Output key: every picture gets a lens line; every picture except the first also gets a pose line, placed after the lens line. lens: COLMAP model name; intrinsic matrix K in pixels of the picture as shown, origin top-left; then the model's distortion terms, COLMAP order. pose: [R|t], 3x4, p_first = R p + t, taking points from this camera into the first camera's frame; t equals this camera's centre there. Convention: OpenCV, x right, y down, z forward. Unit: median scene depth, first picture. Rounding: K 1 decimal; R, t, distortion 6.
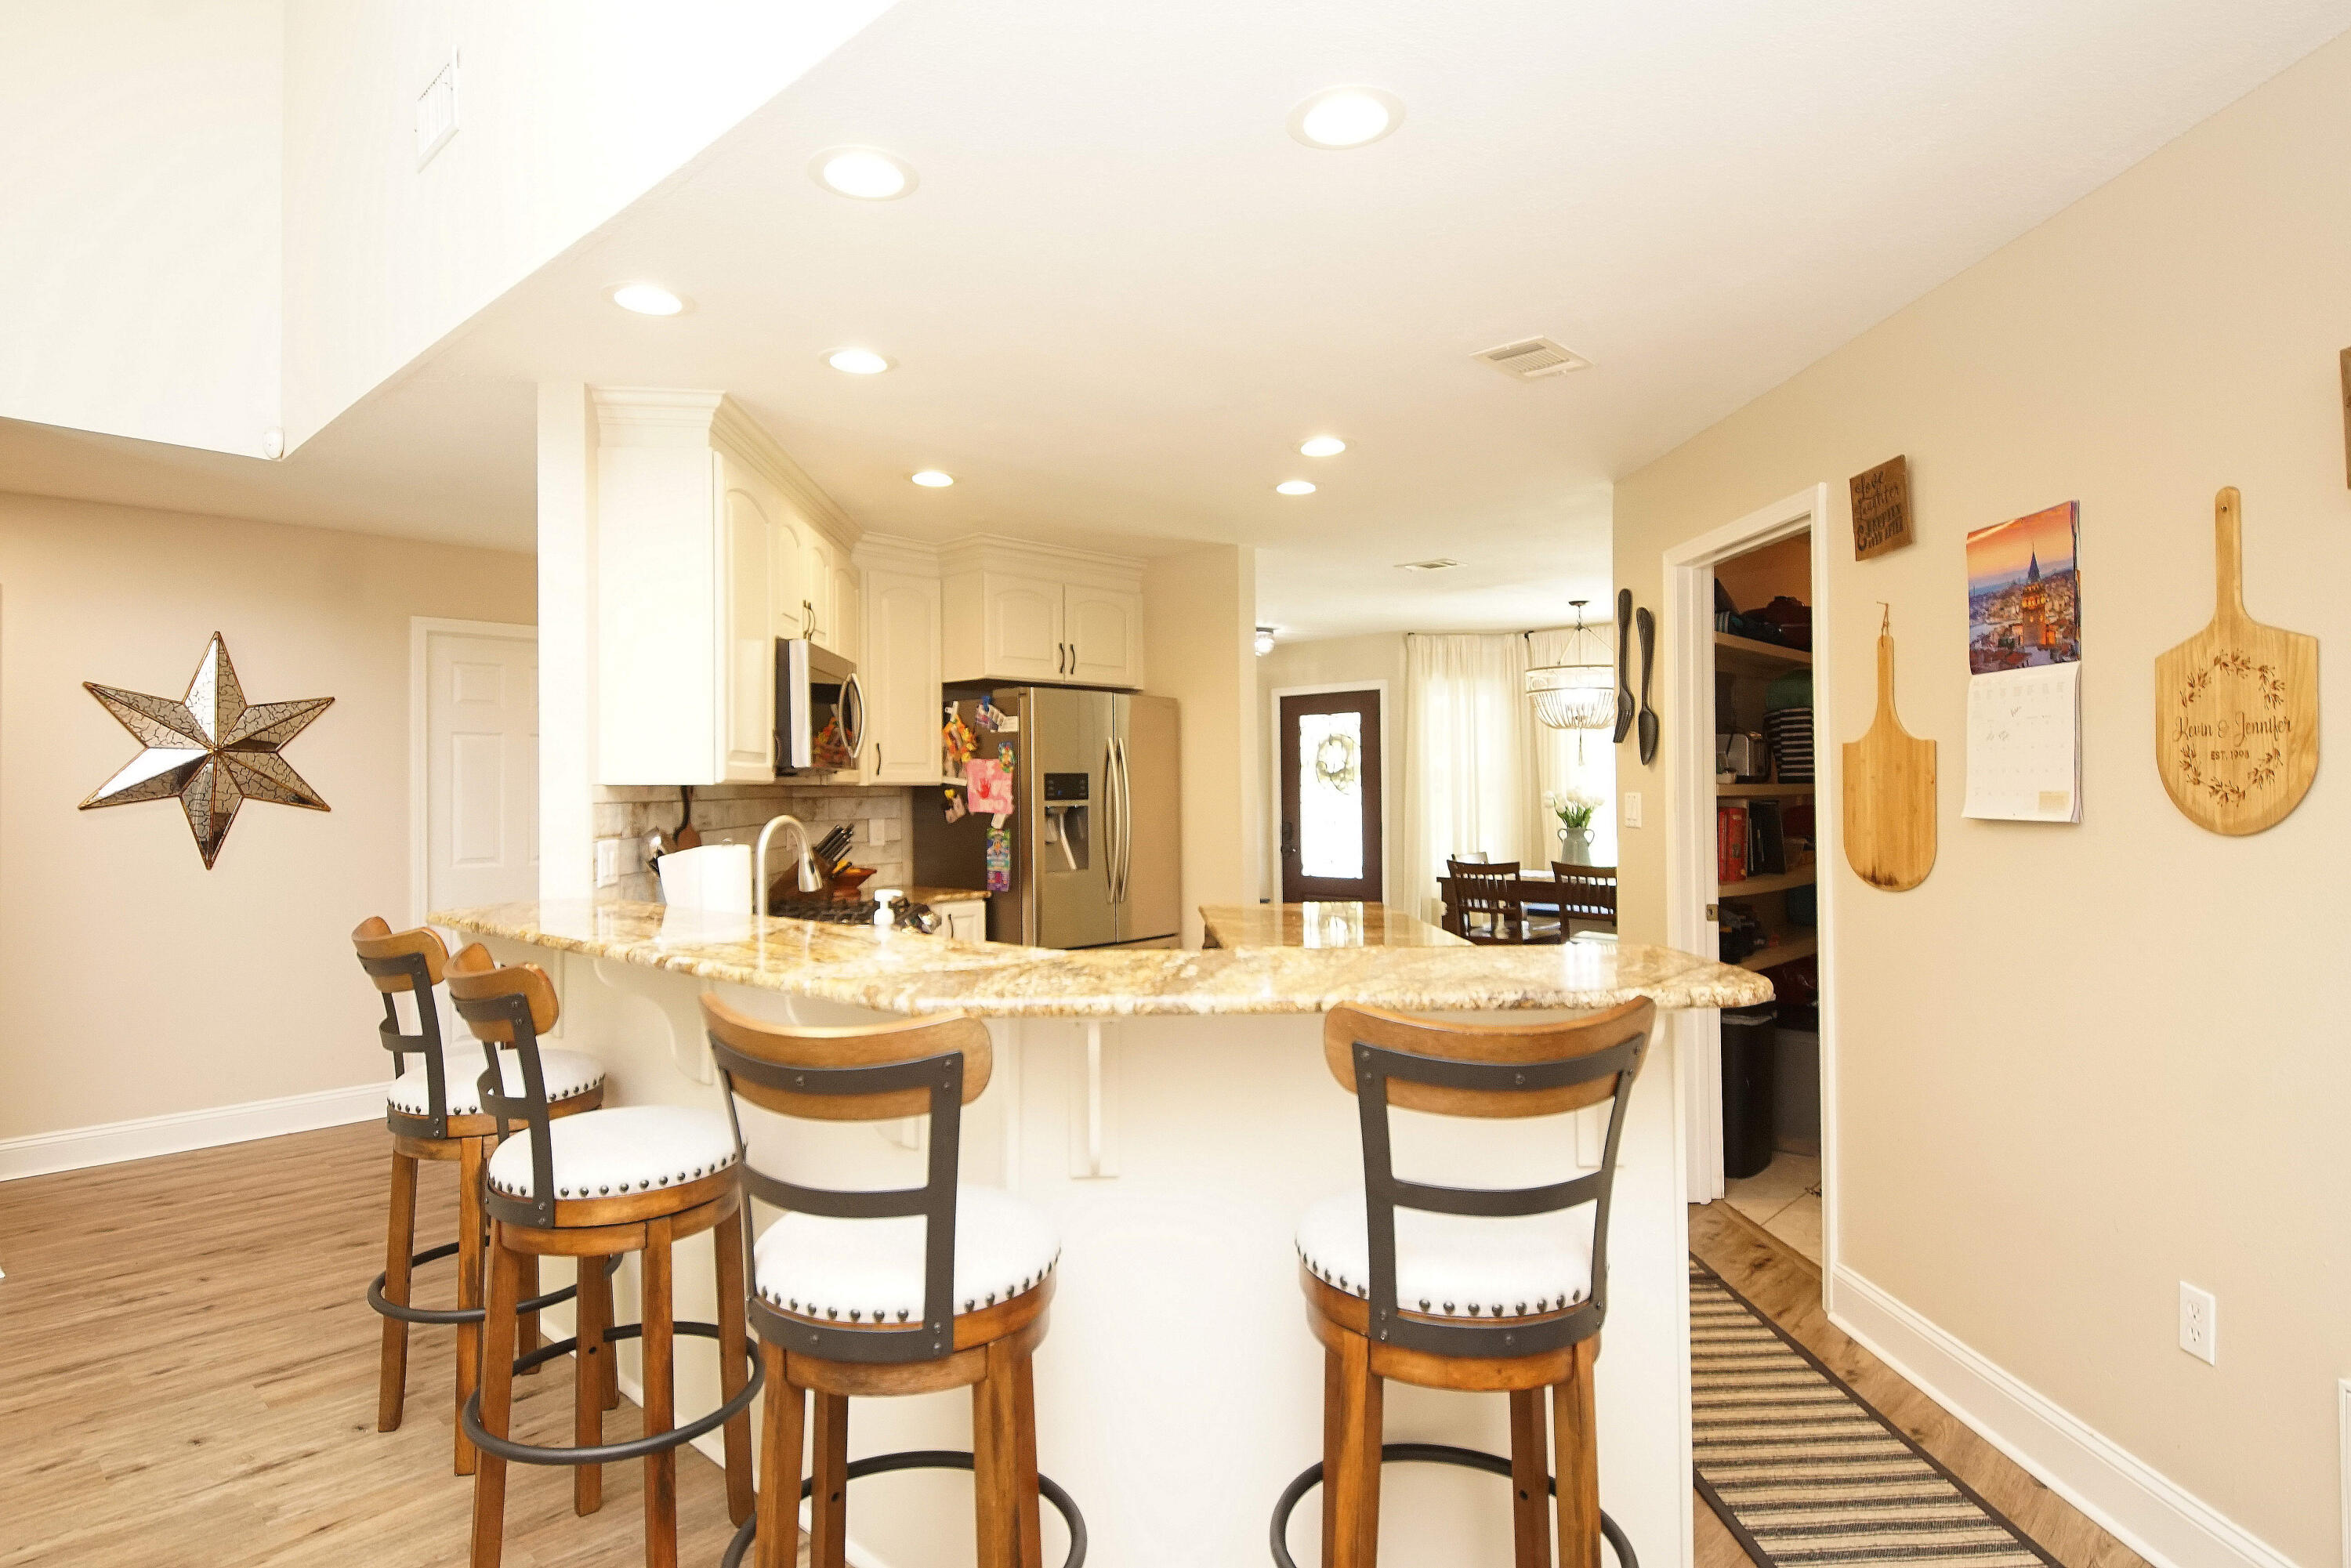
lens RADIAL K [[1265.3, 0, 1151.1], [0, 1265.3, 769.9], [0, 0, 1]] dist [0.026998, -0.027093]
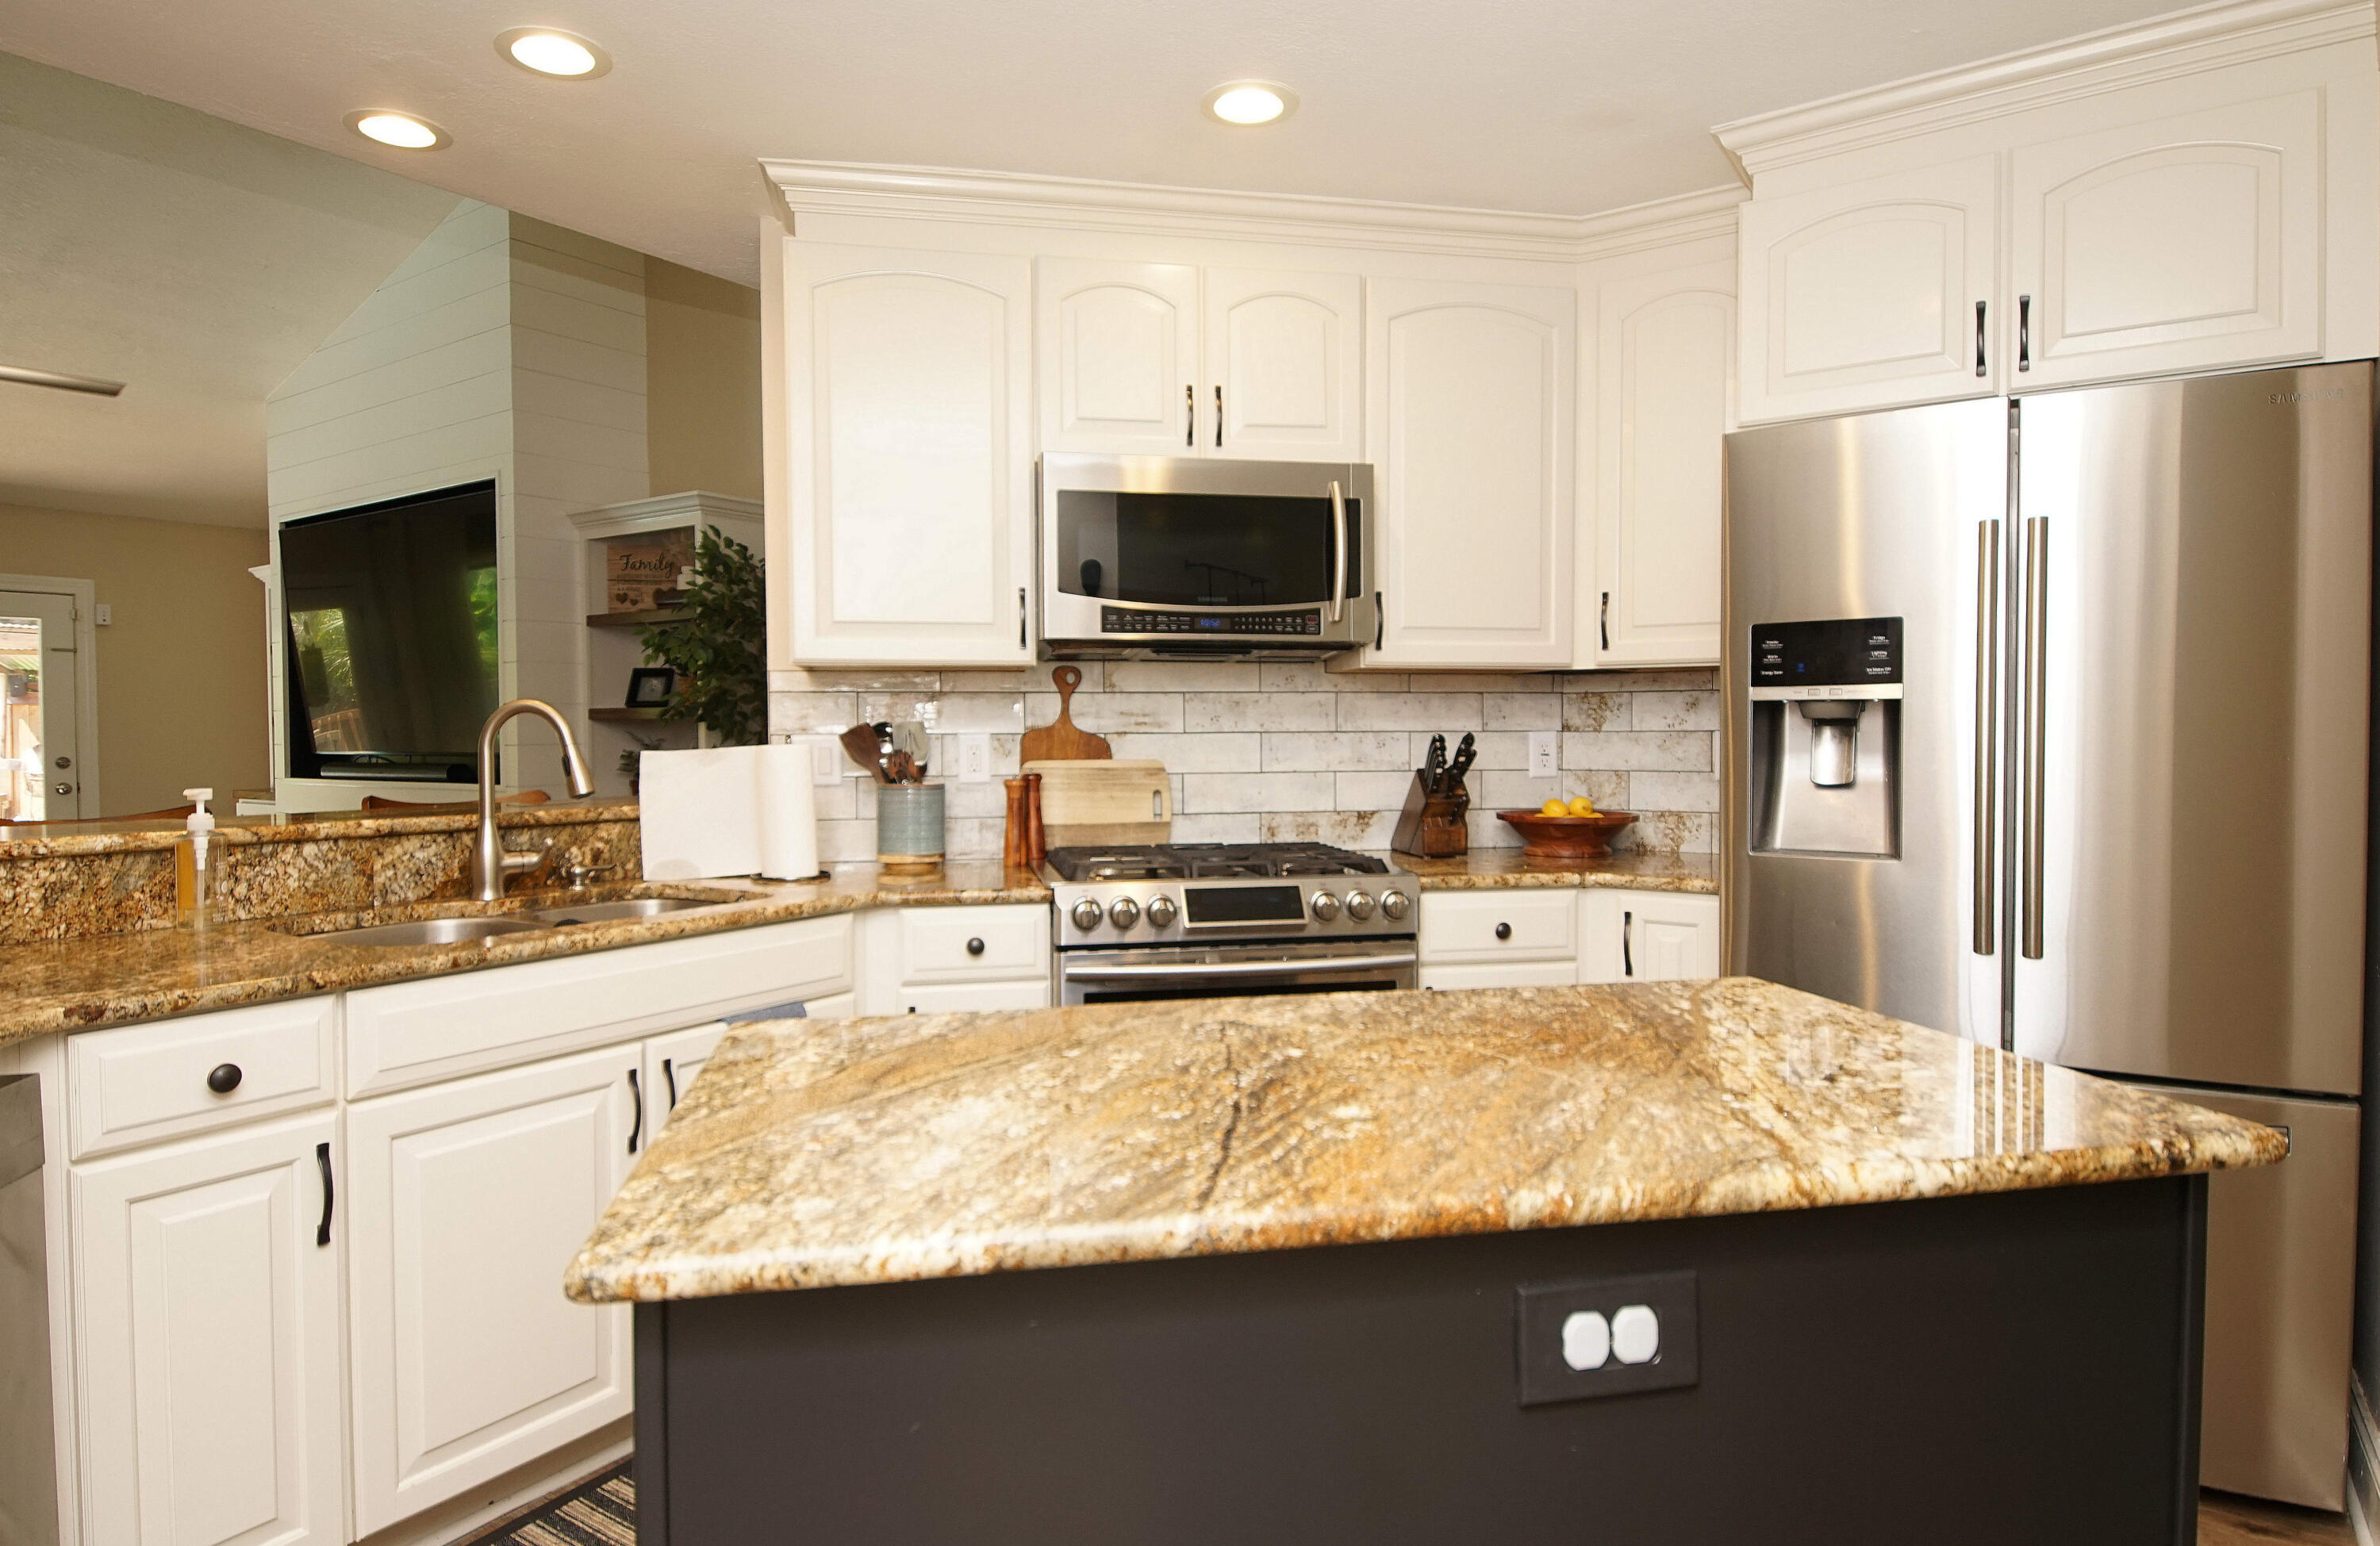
lens RADIAL K [[1311.3, 0, 1171.5], [0, 1311.3, 757.3], [0, 0, 1]] dist [0.006115, -0.009613]
pose [[0.160447, 0.029581, -0.986601, 0.317960], [0.017287, 0.999313, 0.032774, 0.028265], [0.986893, -0.022314, 0.159825, 0.683576]]
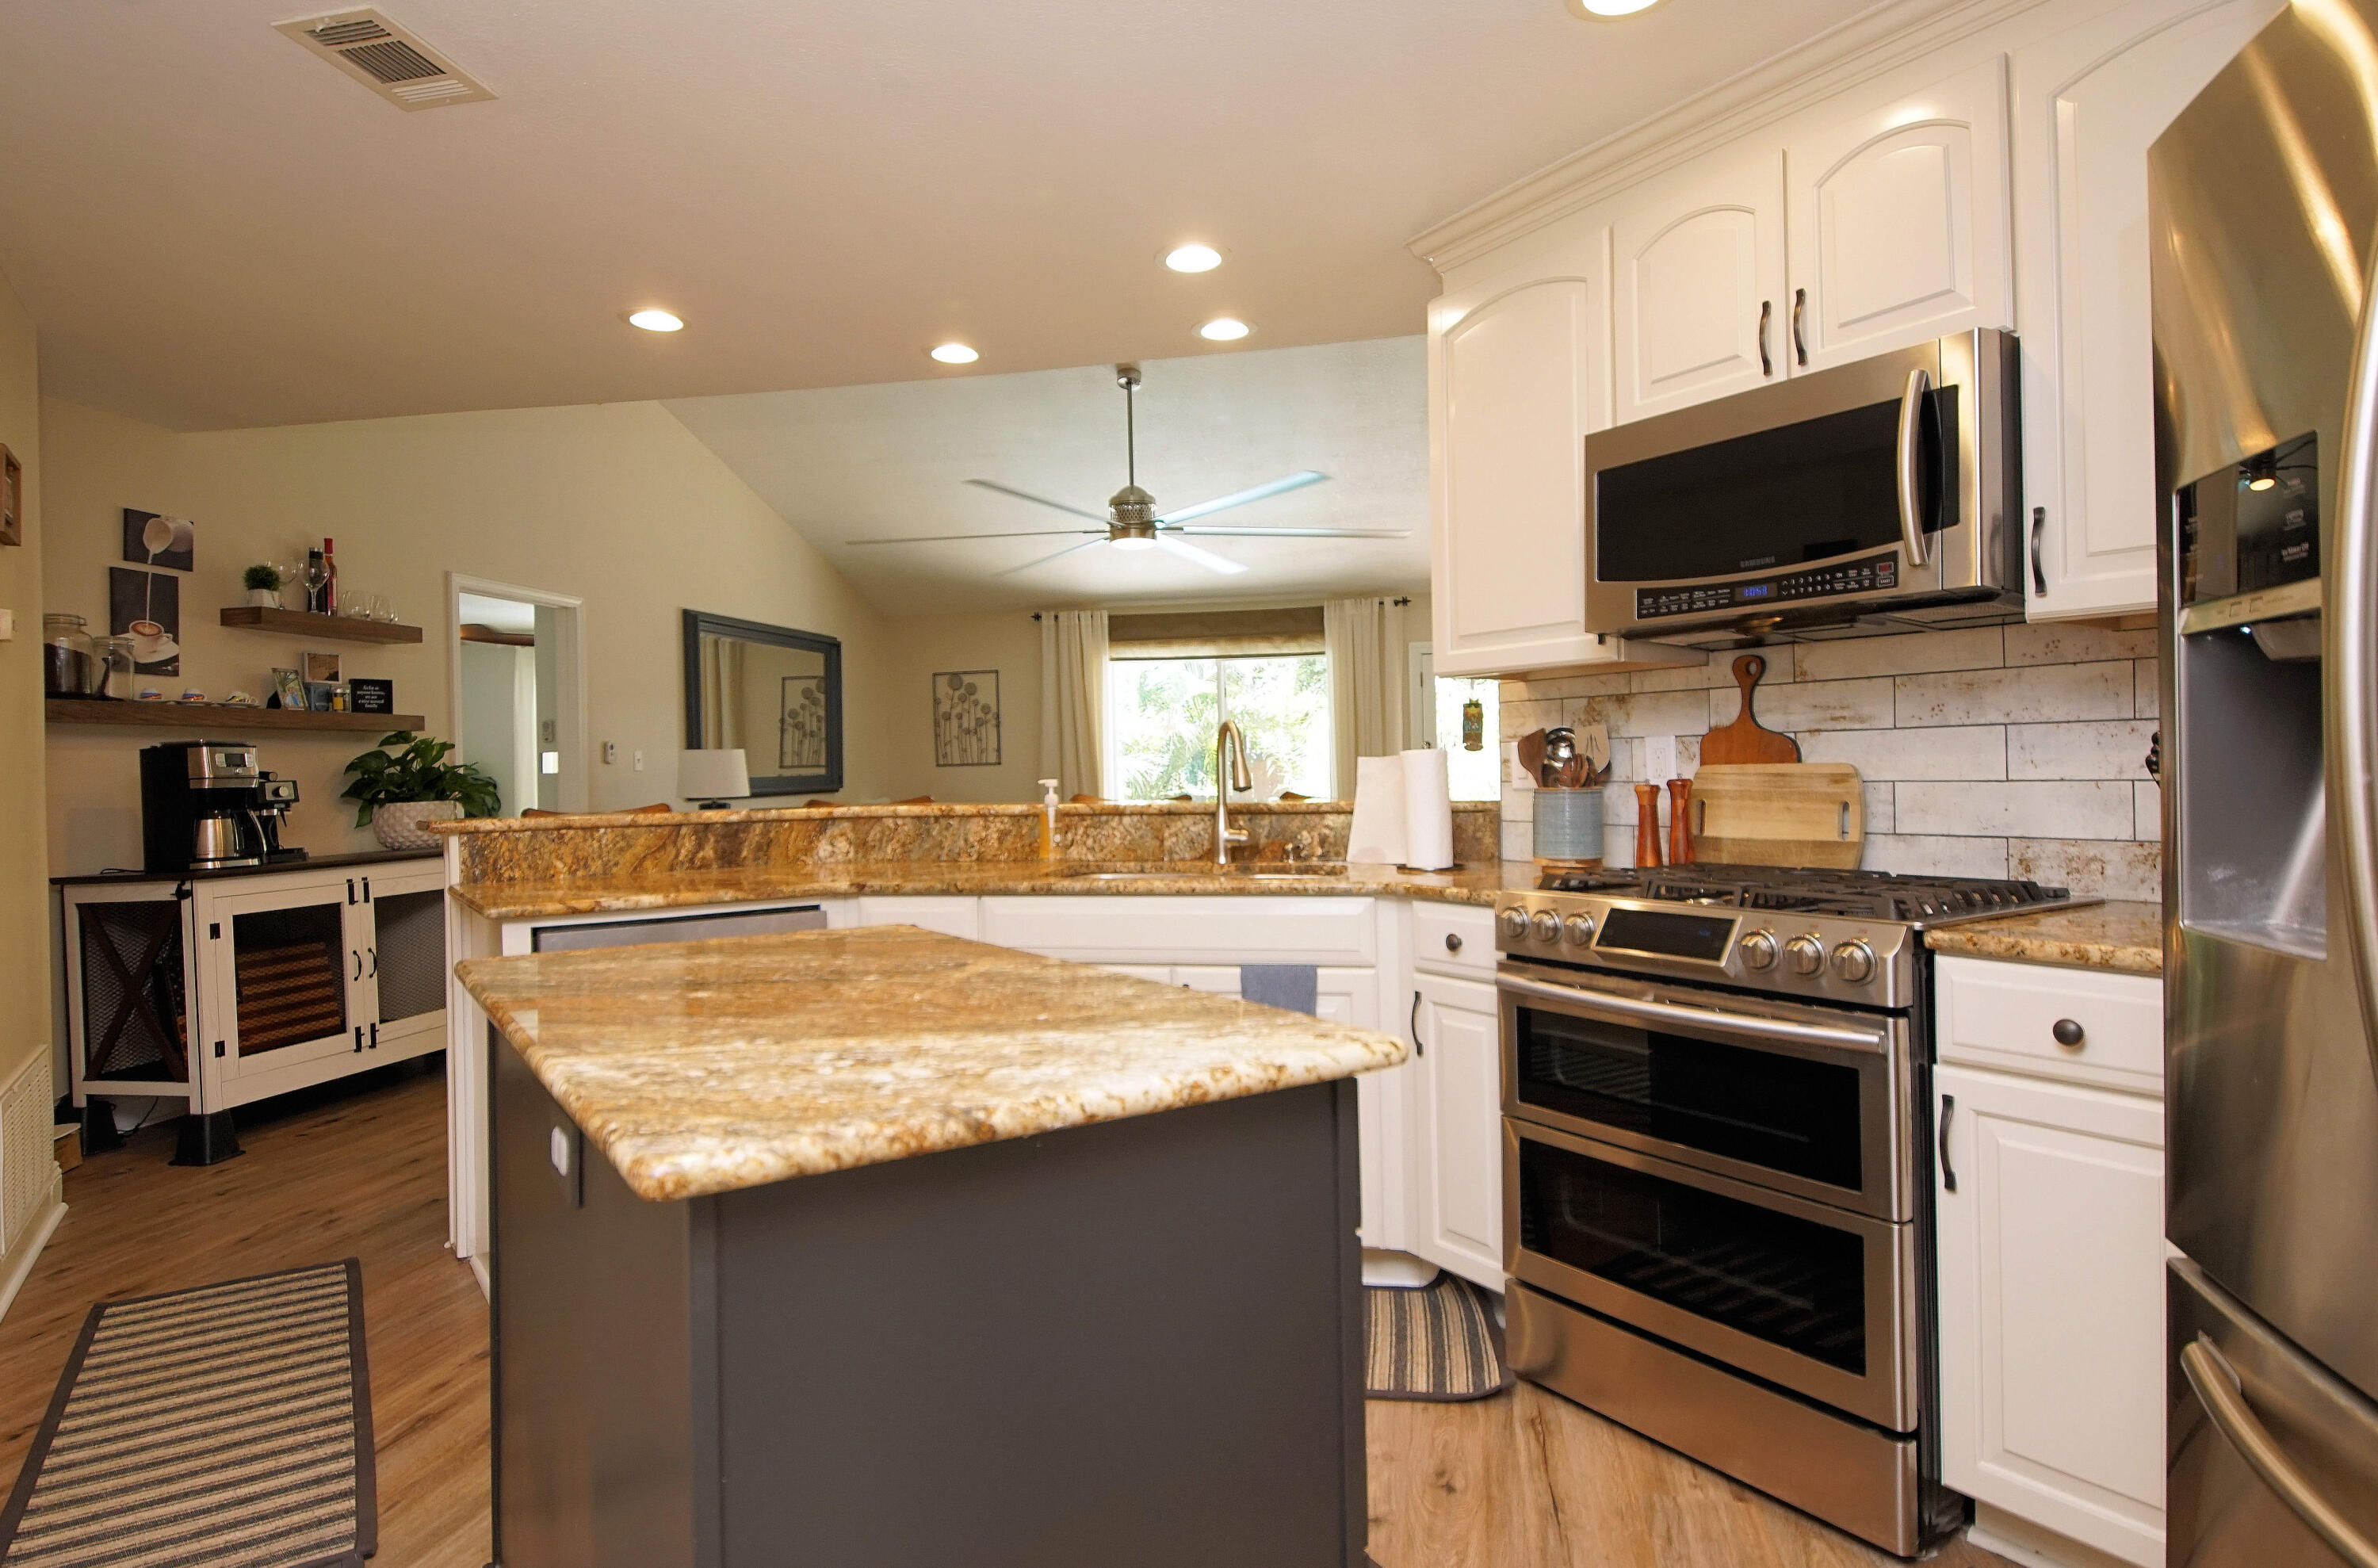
lens RADIAL K [[1300.7, 0, 1165.4], [0, 1300.7, 764.4], [0, 0, 1]] dist [0.007850, -0.005185]
pose [[-0.850386, 0.022063, -0.525696, 0.187447], [0.032444, 0.999418, -0.010539, 0.045935], [0.525158, -0.026018, -0.850607, 1.037329]]
